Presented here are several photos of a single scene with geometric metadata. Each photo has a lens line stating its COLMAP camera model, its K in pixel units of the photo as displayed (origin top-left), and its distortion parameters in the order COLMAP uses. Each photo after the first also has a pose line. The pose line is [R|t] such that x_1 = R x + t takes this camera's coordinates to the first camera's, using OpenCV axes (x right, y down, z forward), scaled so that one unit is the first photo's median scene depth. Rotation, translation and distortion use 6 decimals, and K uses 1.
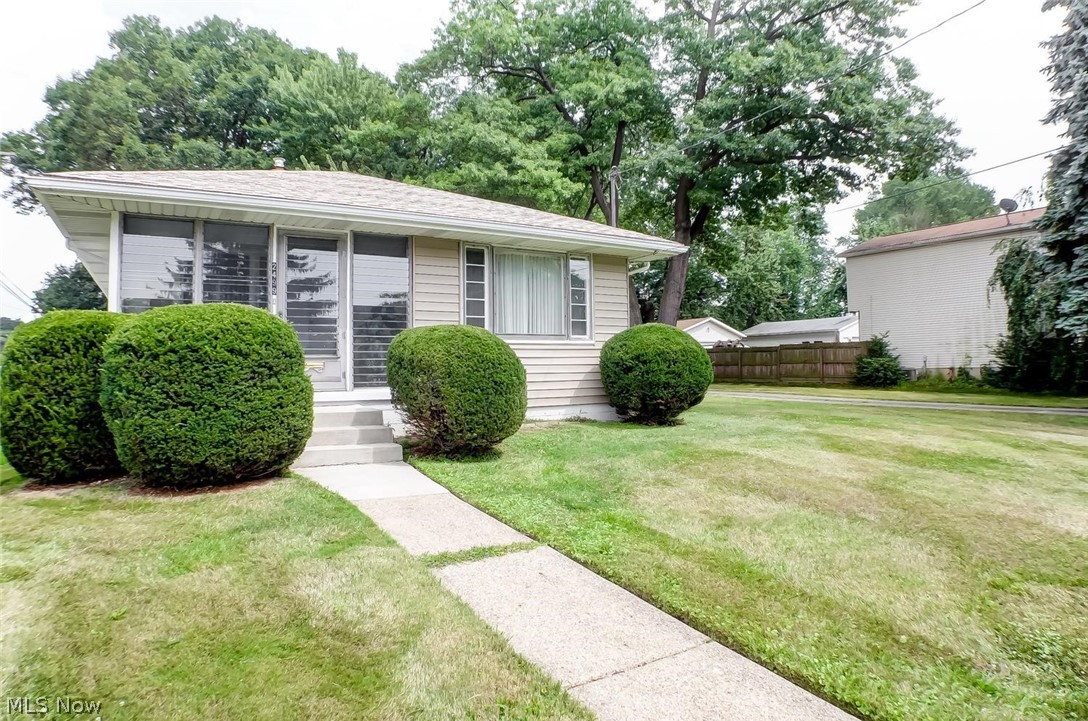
lens RADIAL K [[673.5, 0, 544.0], [0, 673.5, 360.5], [0, 0, 1]] dist [-0.167029, 0.052972]
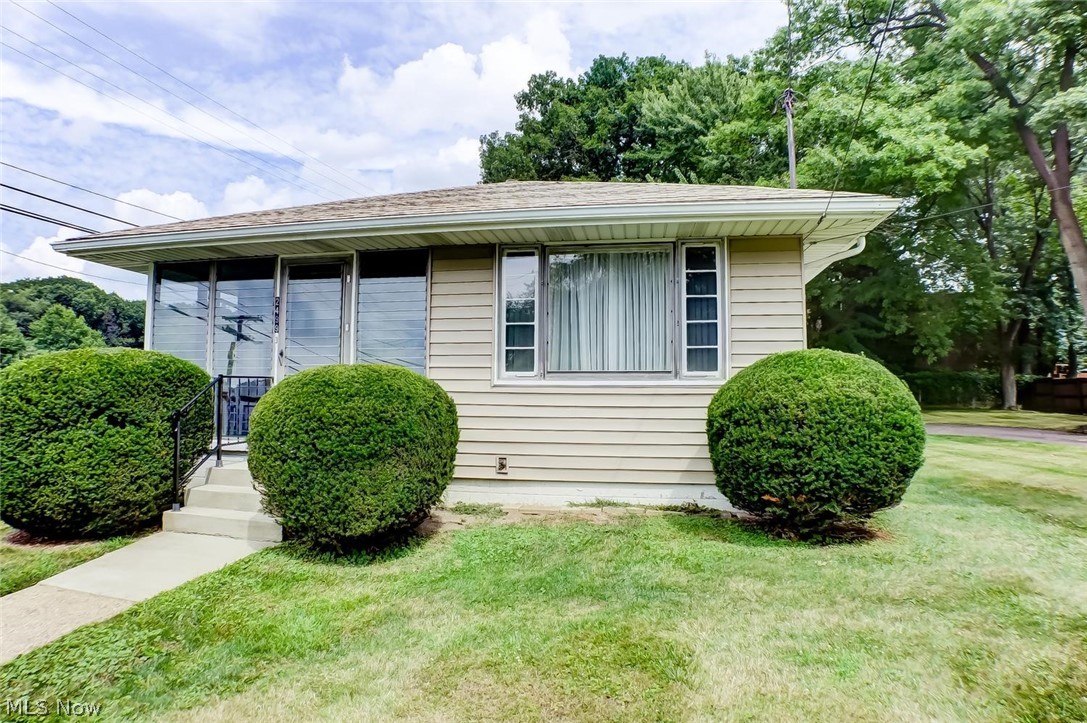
lens RADIAL K [[672.9, 0, 543.5], [0, 672.9, 361.5], [0, 0, 1]] dist [-0.167029, 0.052972]
pose [[0.719466, -0.019894, -0.694243, 0.176564], [-0.007756, 0.999297, -0.036674, -0.011247], [0.694484, 0.031770, 0.718806, 0.223890]]
